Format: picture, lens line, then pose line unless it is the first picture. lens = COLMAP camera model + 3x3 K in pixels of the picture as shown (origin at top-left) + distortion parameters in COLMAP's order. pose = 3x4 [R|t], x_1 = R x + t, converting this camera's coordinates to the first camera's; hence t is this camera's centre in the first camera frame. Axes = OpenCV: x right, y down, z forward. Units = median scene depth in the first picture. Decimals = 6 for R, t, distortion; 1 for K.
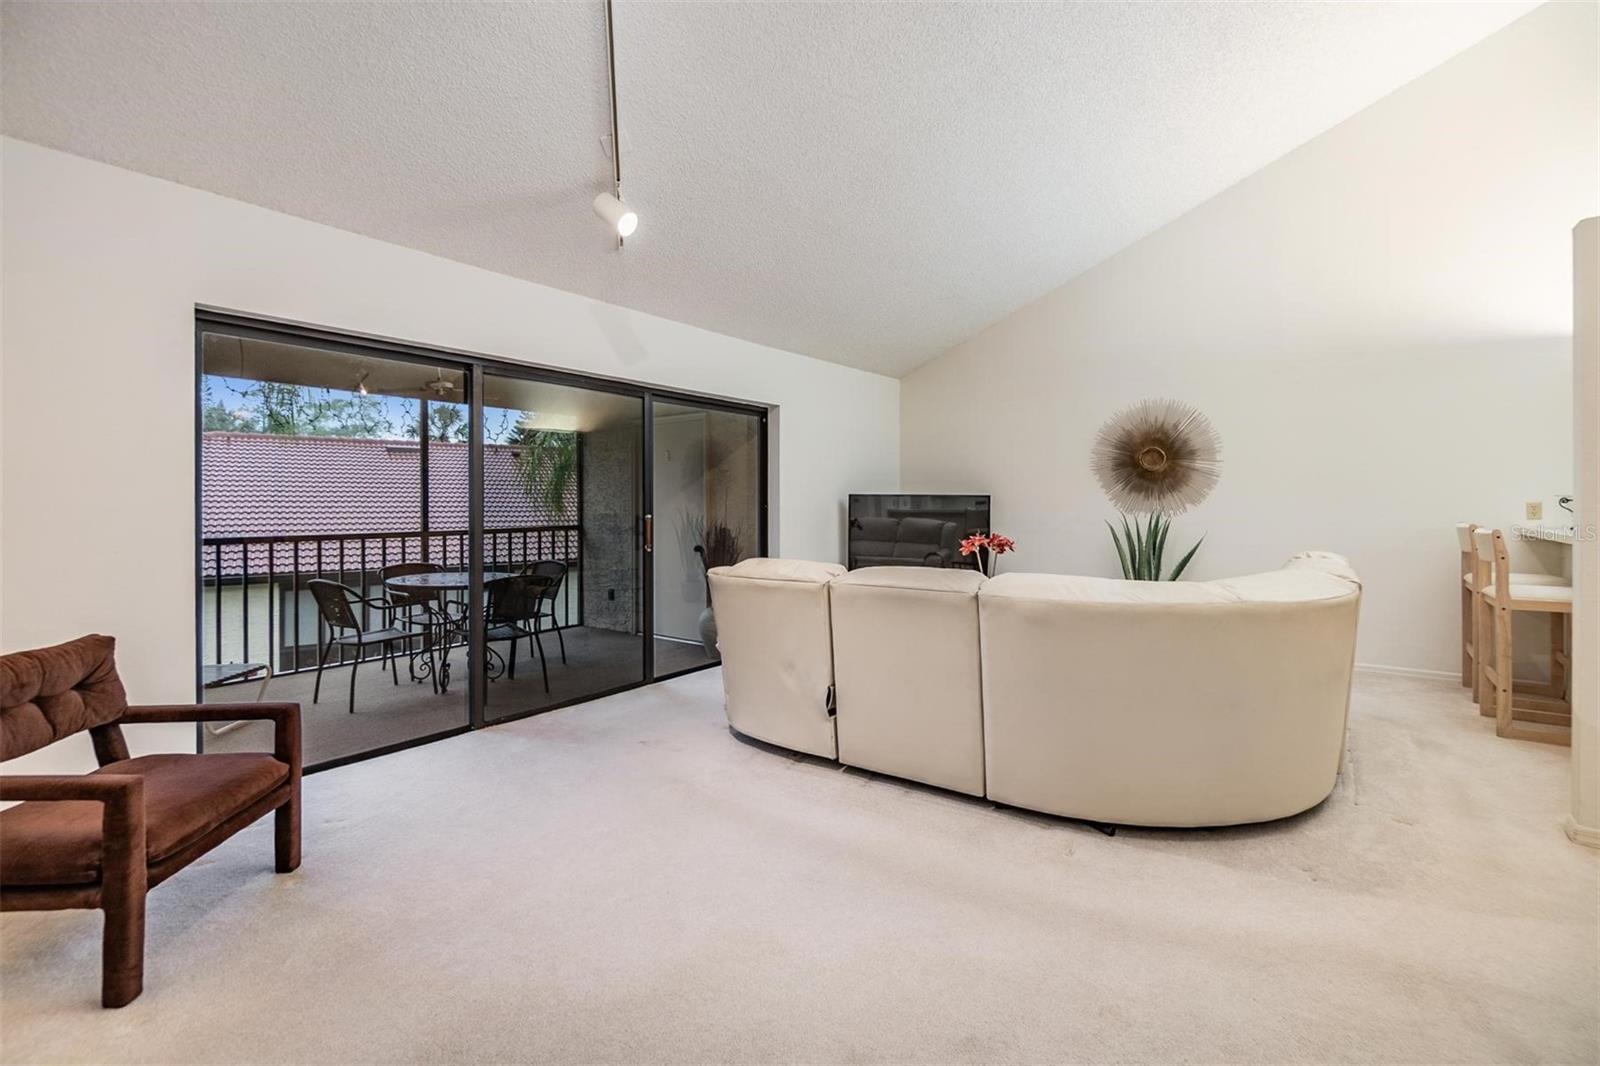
lens RADIAL K [[702.9, 0, 774.0], [0, 702.9, 506.9], [0, 0, 1]] dist [-0.006647, 0.001772]
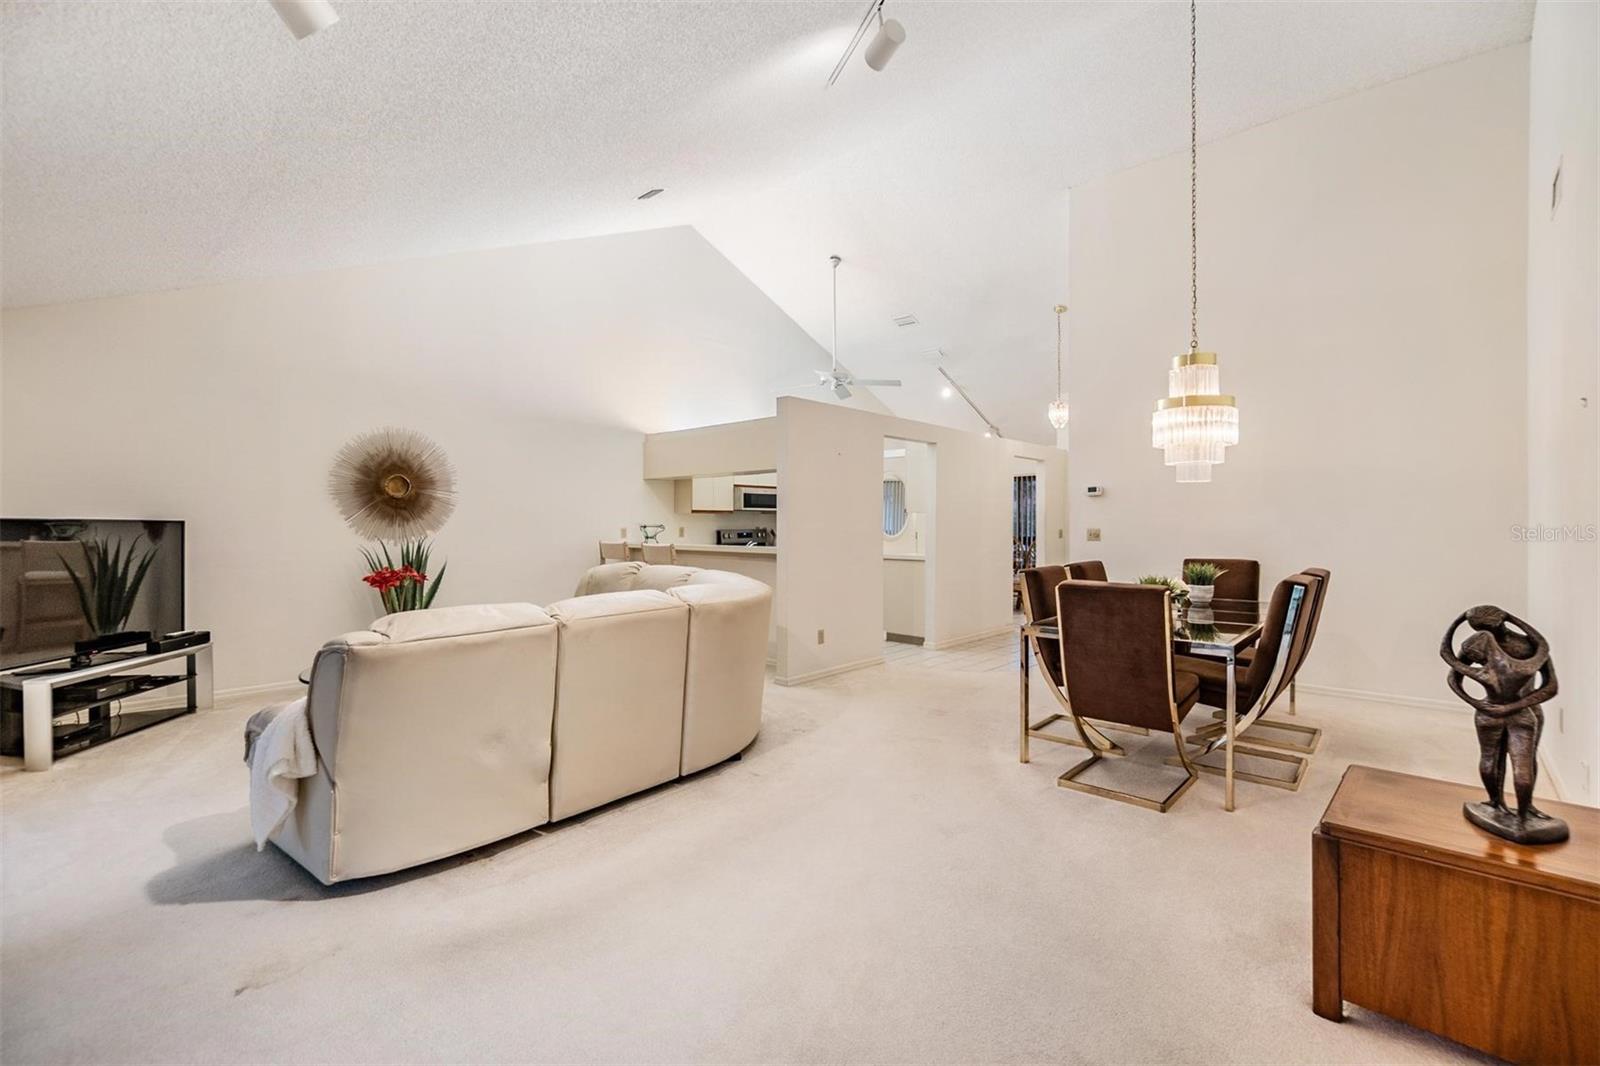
lens RADIAL K [[702.9, 0, 803.3], [0, 702.9, 531.9], [0, 0, 1]] dist [-0.006647, 0.001772]
pose [[0.071683, -0.009895, 0.997378, -0.446600], [0.009882, 0.999909, 0.009210, -0.006063], [-0.997379, 0.009196, 0.071774, 0.357798]]
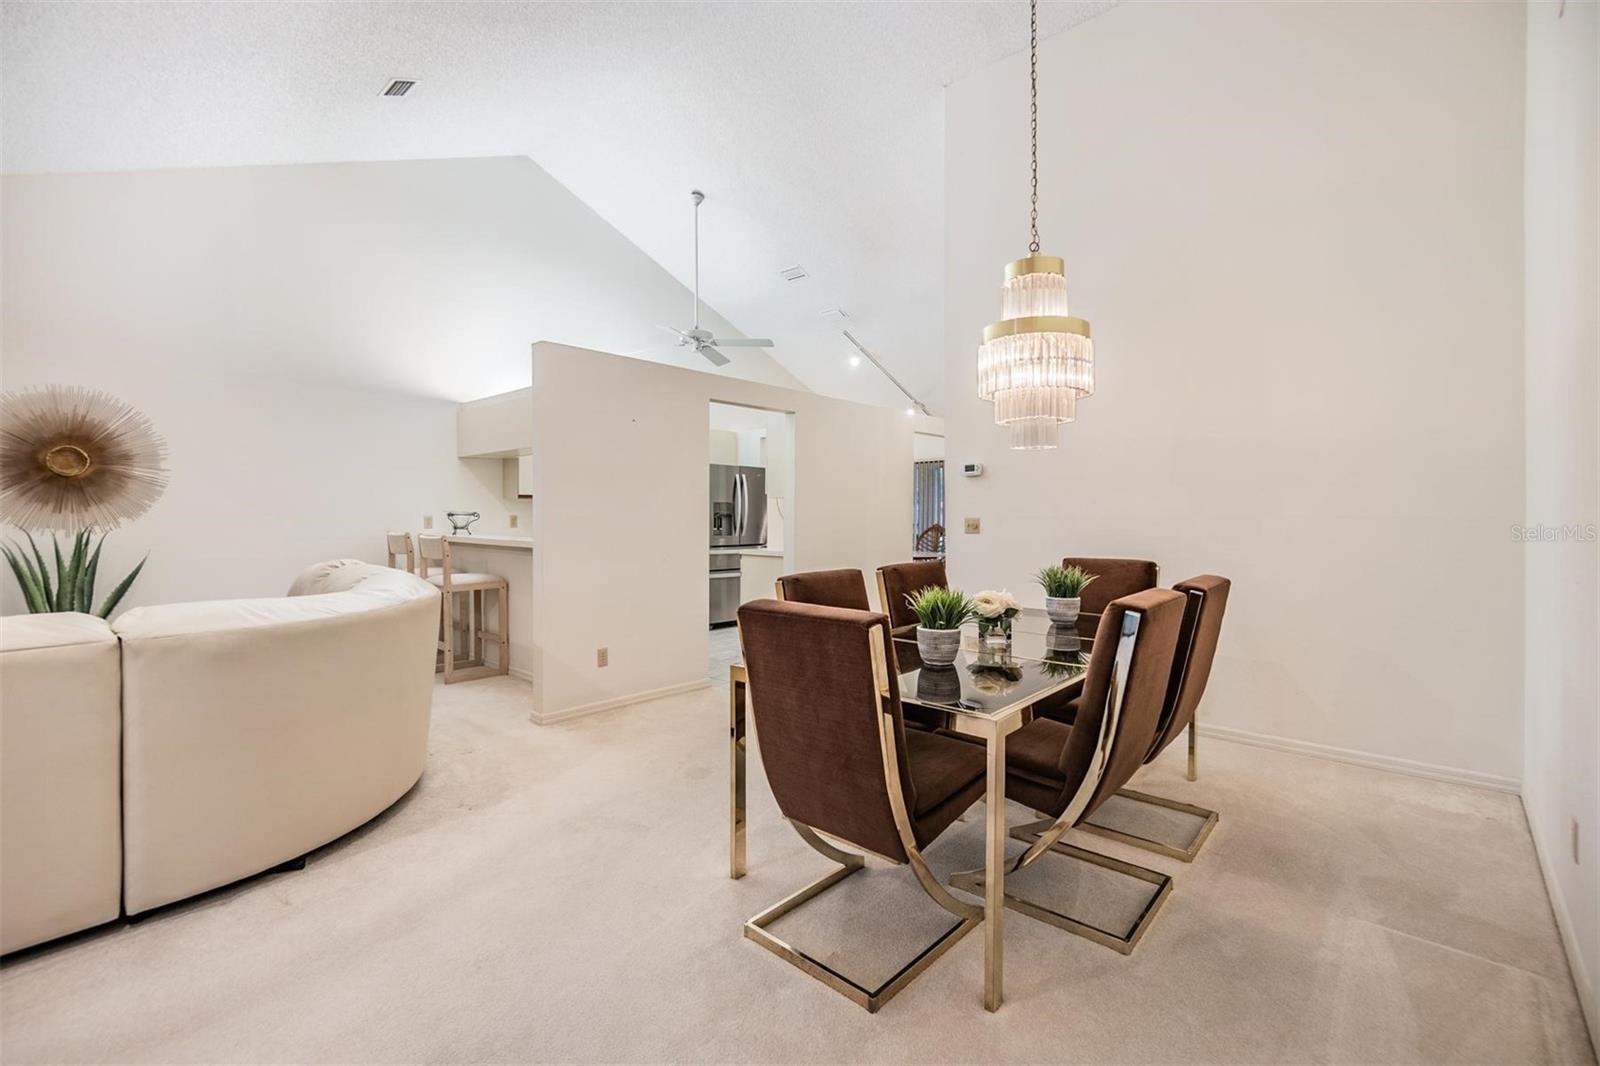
lens RADIAL K [[702.9, 0, 804.4], [0, 702.9, 523.4], [0, 0, 1]] dist [-0.006647, 0.001772]
pose [[0.077567, -0.009173, 0.996945, -0.188276], [0.007094, 0.999937, 0.008649, 0.001130], [-0.996962, 0.006401, 0.077627, 0.118316]]
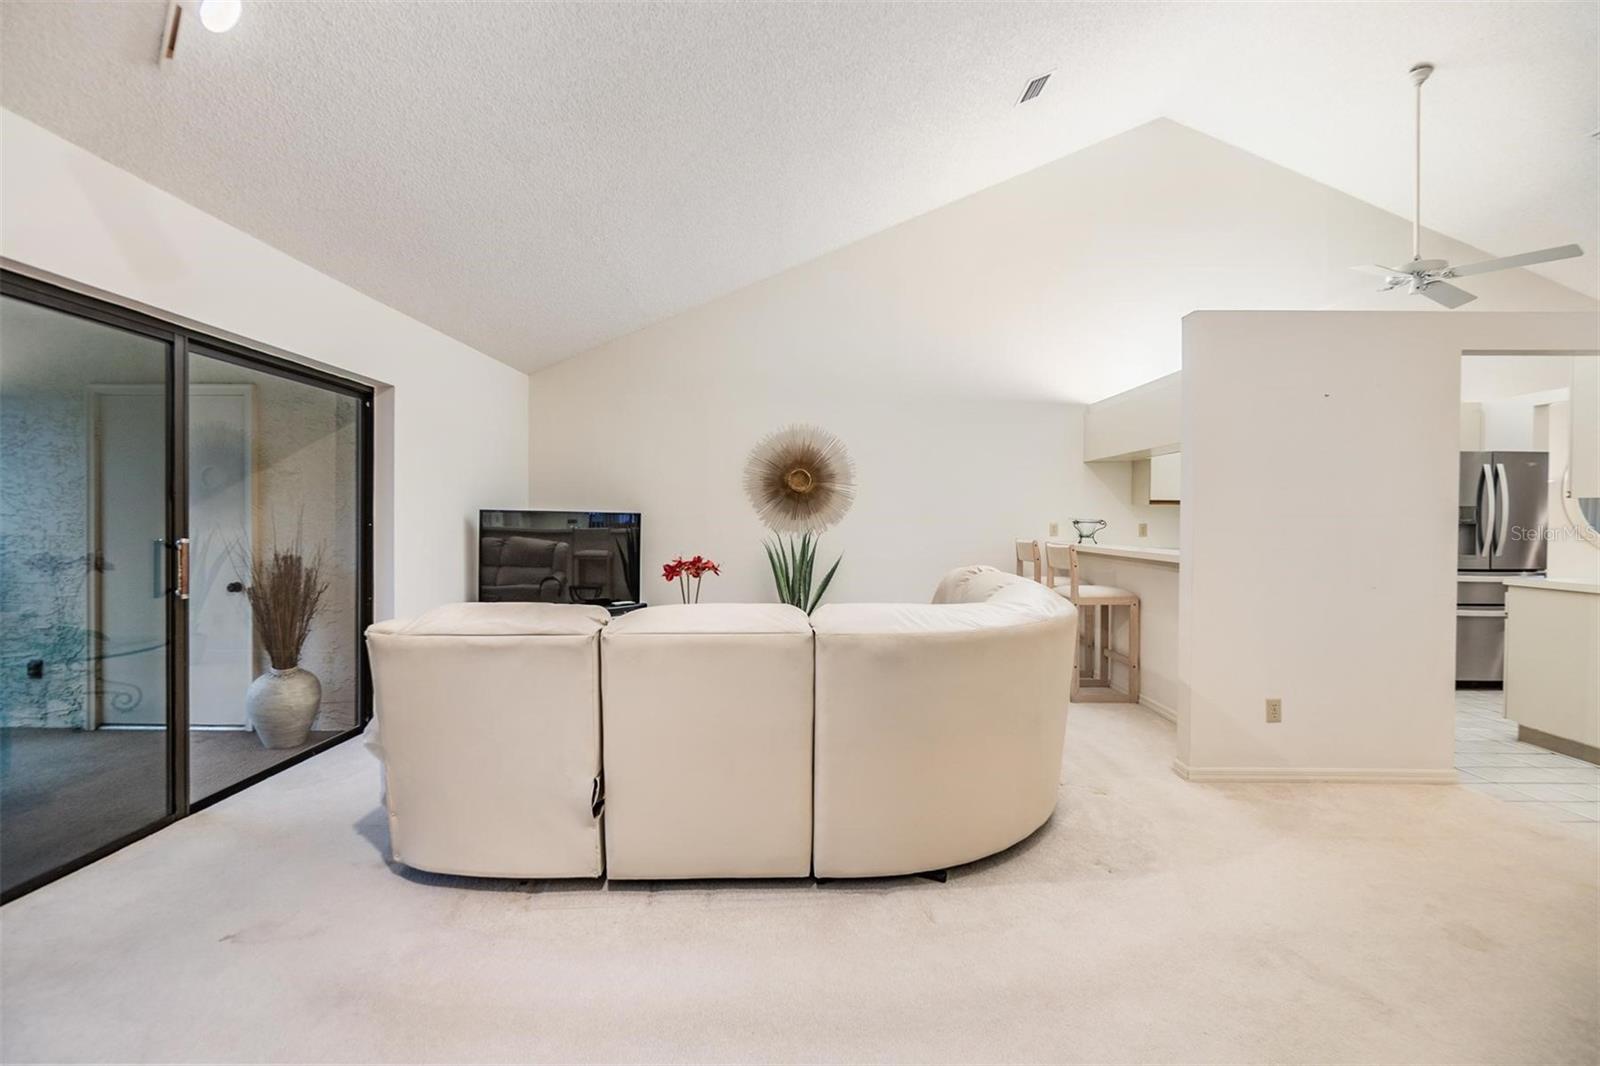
lens RADIAL K [[702.9, 0, 789.1], [0, 702.9, 527.9], [0, 0, 1]] dist [-0.006647, 0.001772]
pose [[0.793603, 0.000114, 0.608436, -0.116261], [-0.002304, 0.999993, 0.002819, -0.000542], [-0.608432, -0.003639, 0.793598, 0.183184]]
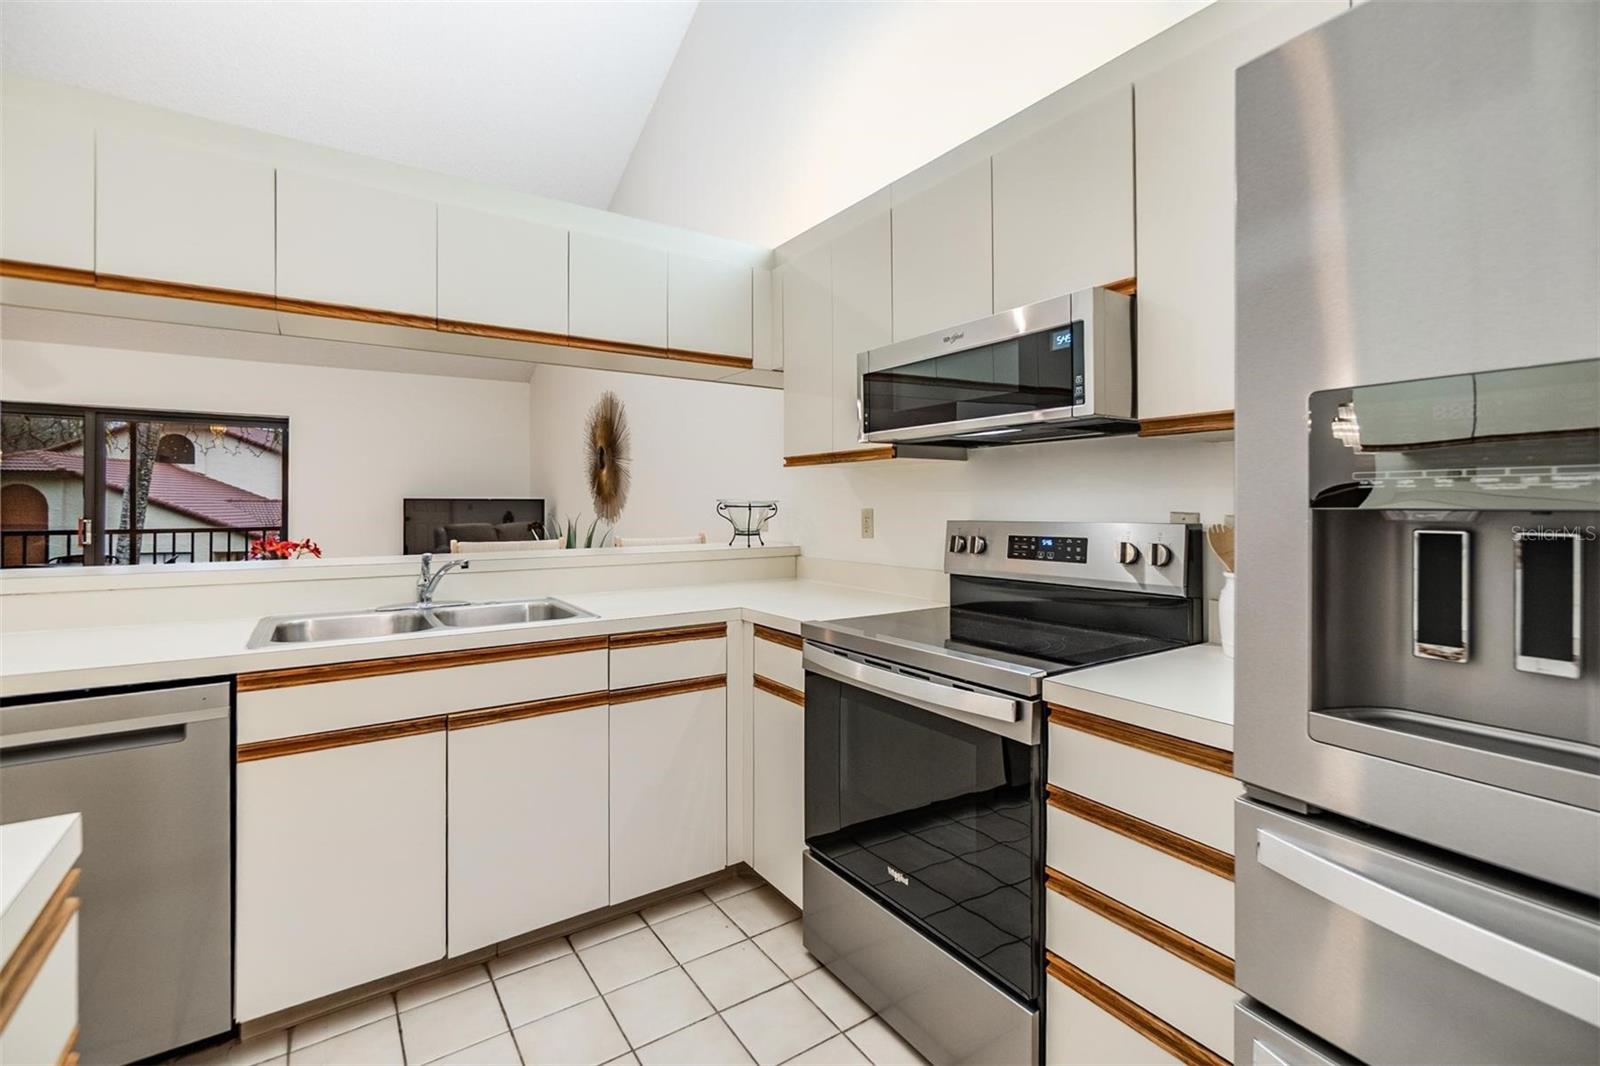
lens RADIAL K [[702.9, 0, 796.6], [0, 702.9, 500.7], [0, 0, 1]] dist [-0.006647, 0.001772]
pose [[0.953734, -0.002764, -0.300640, 1.082349], [-0.000447, 0.999944, -0.010613, -0.005531], [0.300653, 0.010256, 0.953679, 0.230179]]
